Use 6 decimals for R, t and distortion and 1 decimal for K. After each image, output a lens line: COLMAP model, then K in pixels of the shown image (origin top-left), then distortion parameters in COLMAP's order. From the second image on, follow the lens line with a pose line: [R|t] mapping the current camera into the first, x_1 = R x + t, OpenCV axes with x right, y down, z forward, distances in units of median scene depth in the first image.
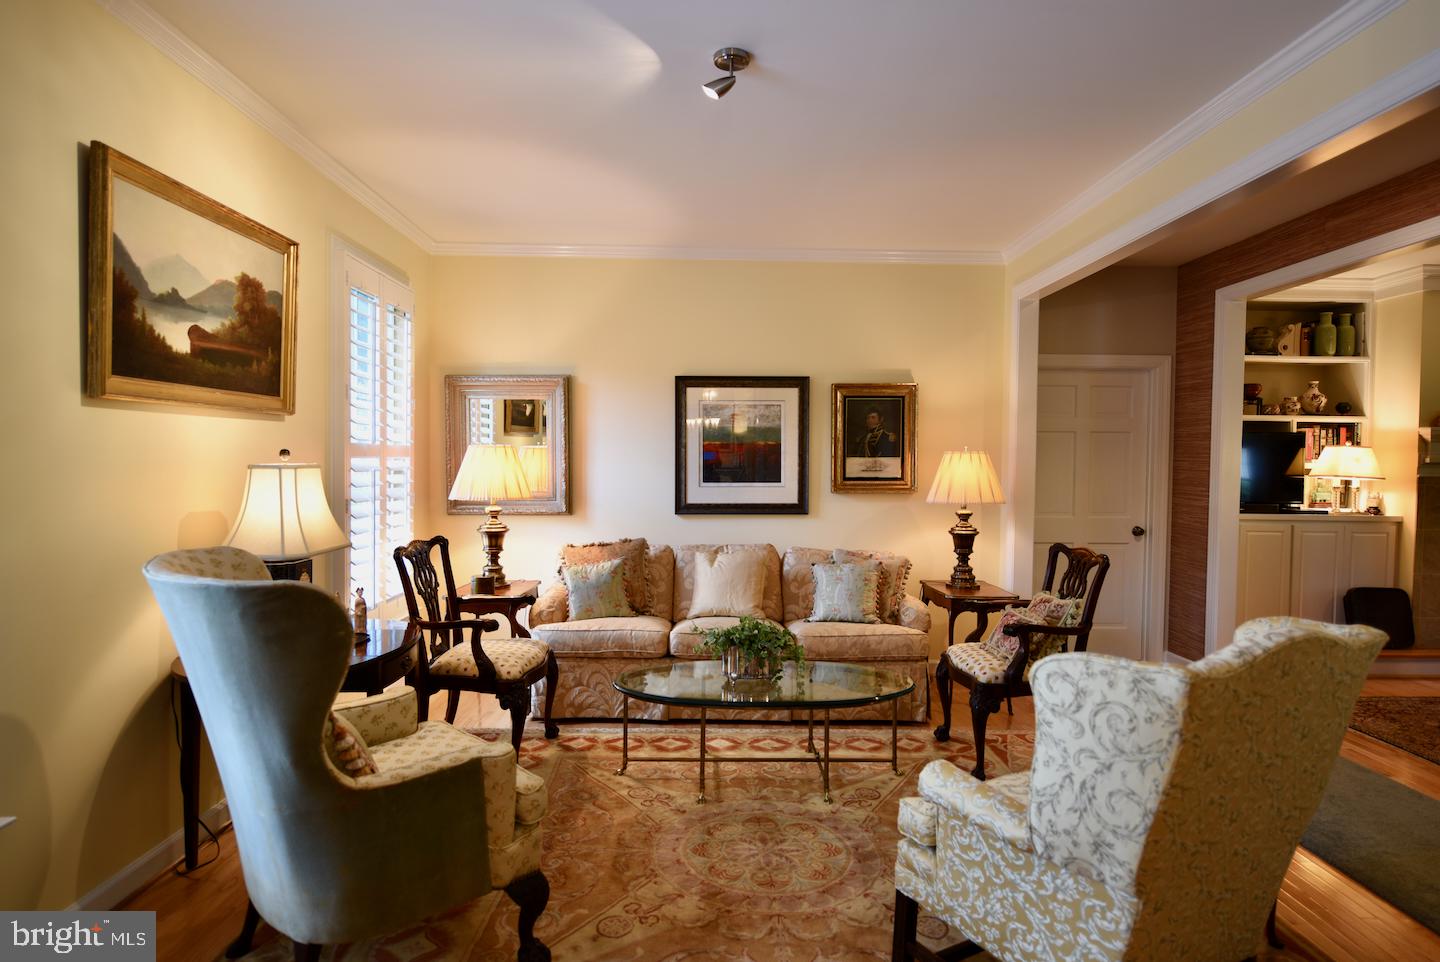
lens RADIAL K [[756.7, 0, 720.0], [0, 756.7, 481.0], [0, 0, 1]] dist [0.000383, -0.000177]
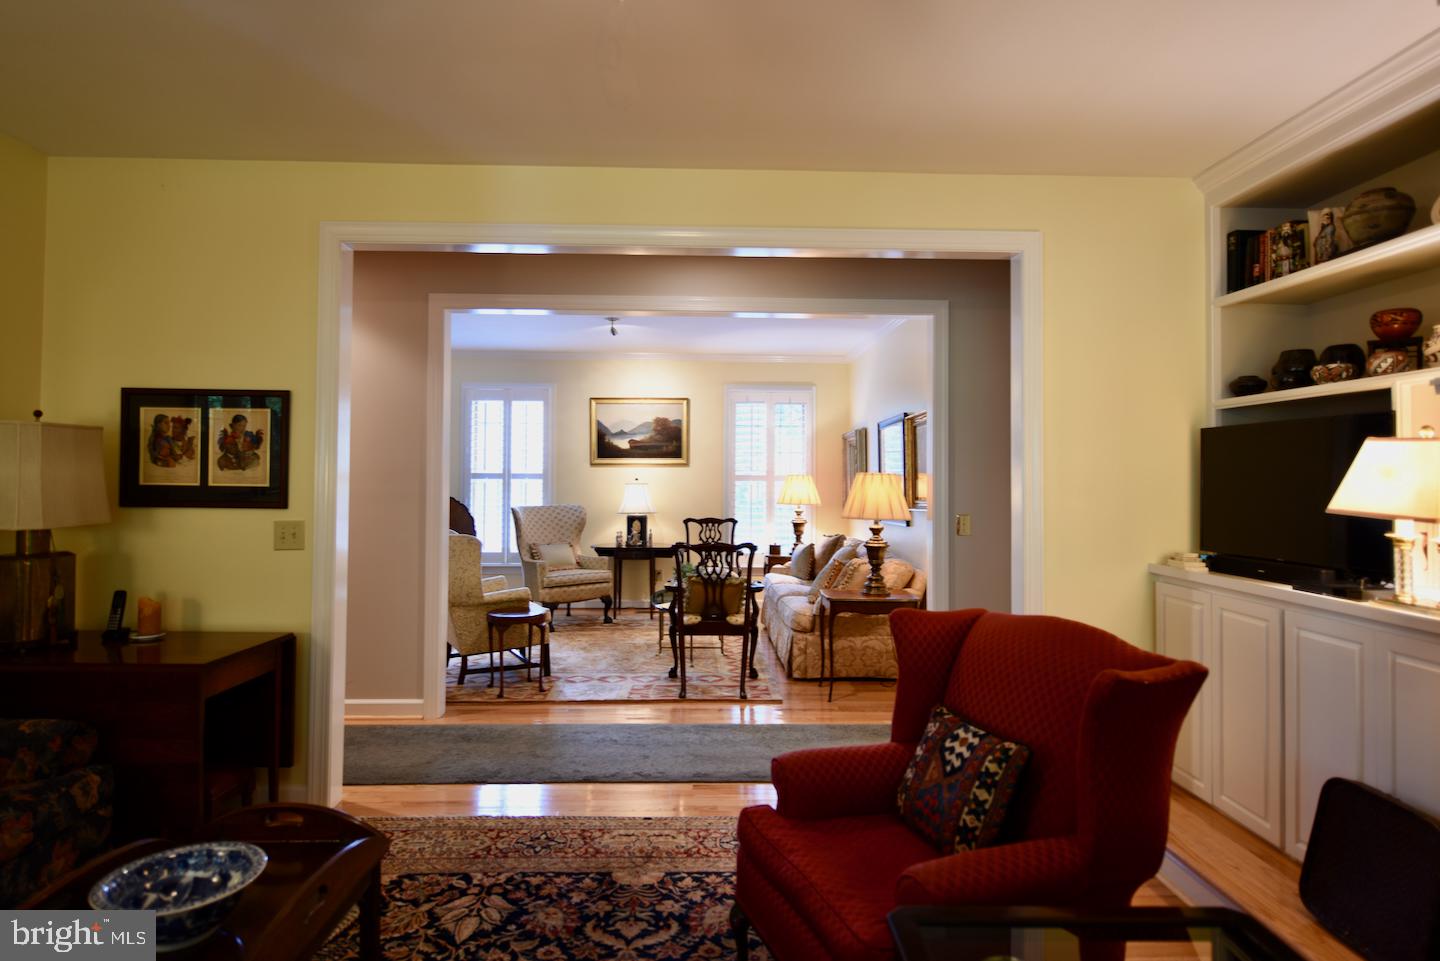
lens RADIAL K [[784.3, 0, 720.9], [0, 784.3, 454.6], [0, 0, 1]] dist [-0.004028, -0.000613]
pose [[0.017626, -0.044018, -0.998875, 2.392826], [-0.035711, 0.998365, -0.044626, -0.009212], [0.999207, 0.036457, 0.016025, 1.231797]]
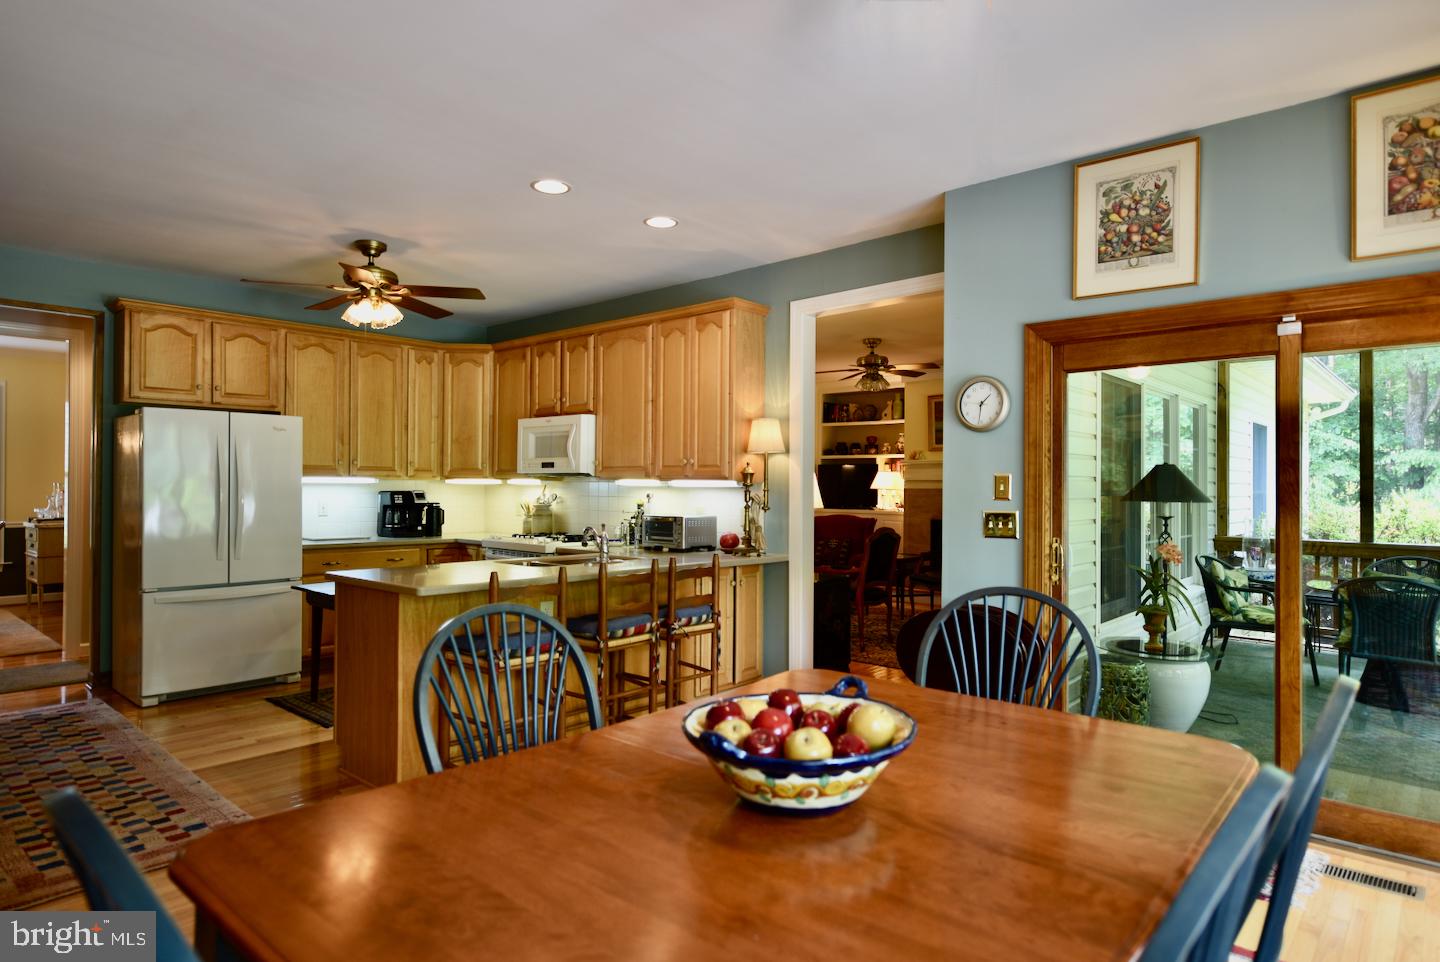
lens RADIAL K [[818.9, 0, 720.0], [0, 818.9, 481.0], [0, 0, 1]] dist [-0.002861, -0.000932]
pose [[0.736446, -0.013874, -0.676354, 3.588957], [-0.015985, 0.999154, -0.037901, 0.111672], [0.676307, 0.038724, 0.735601, -1.370604]]
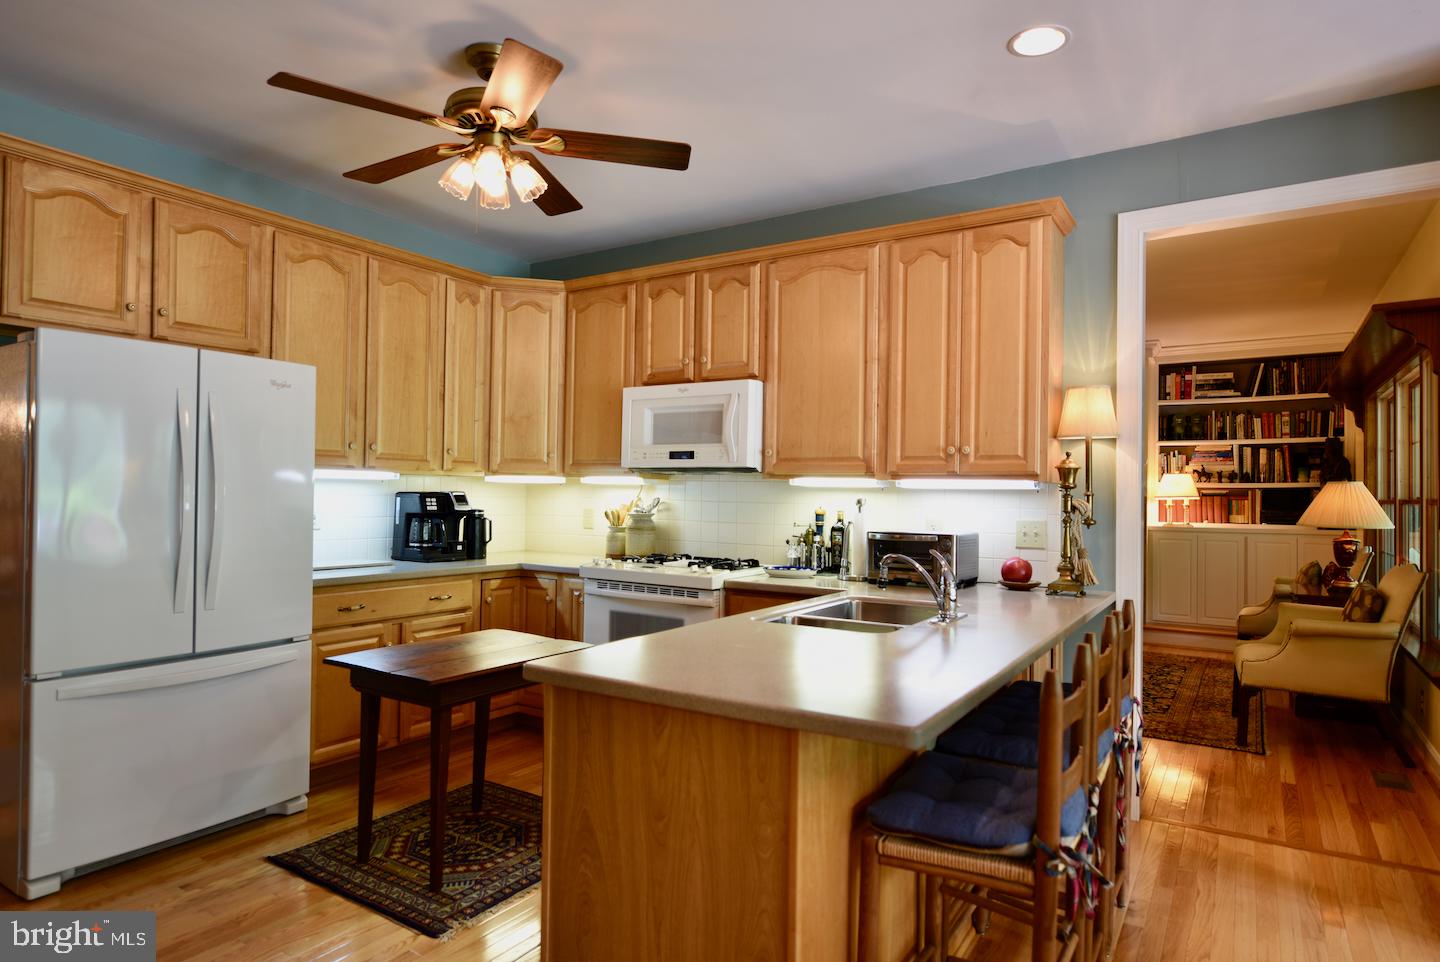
lens RADIAL K [[815.7, 0, 720.0], [0, 815.7, 481.0], [0, 0, 1]] dist [-0.000478, -0.002103]
pose [[0.833691, -0.009221, -0.552154, 2.626026], [-0.019855, 0.998714, -0.046658, 0.106866], [0.551874, 0.049861, 0.832435, -1.253535]]
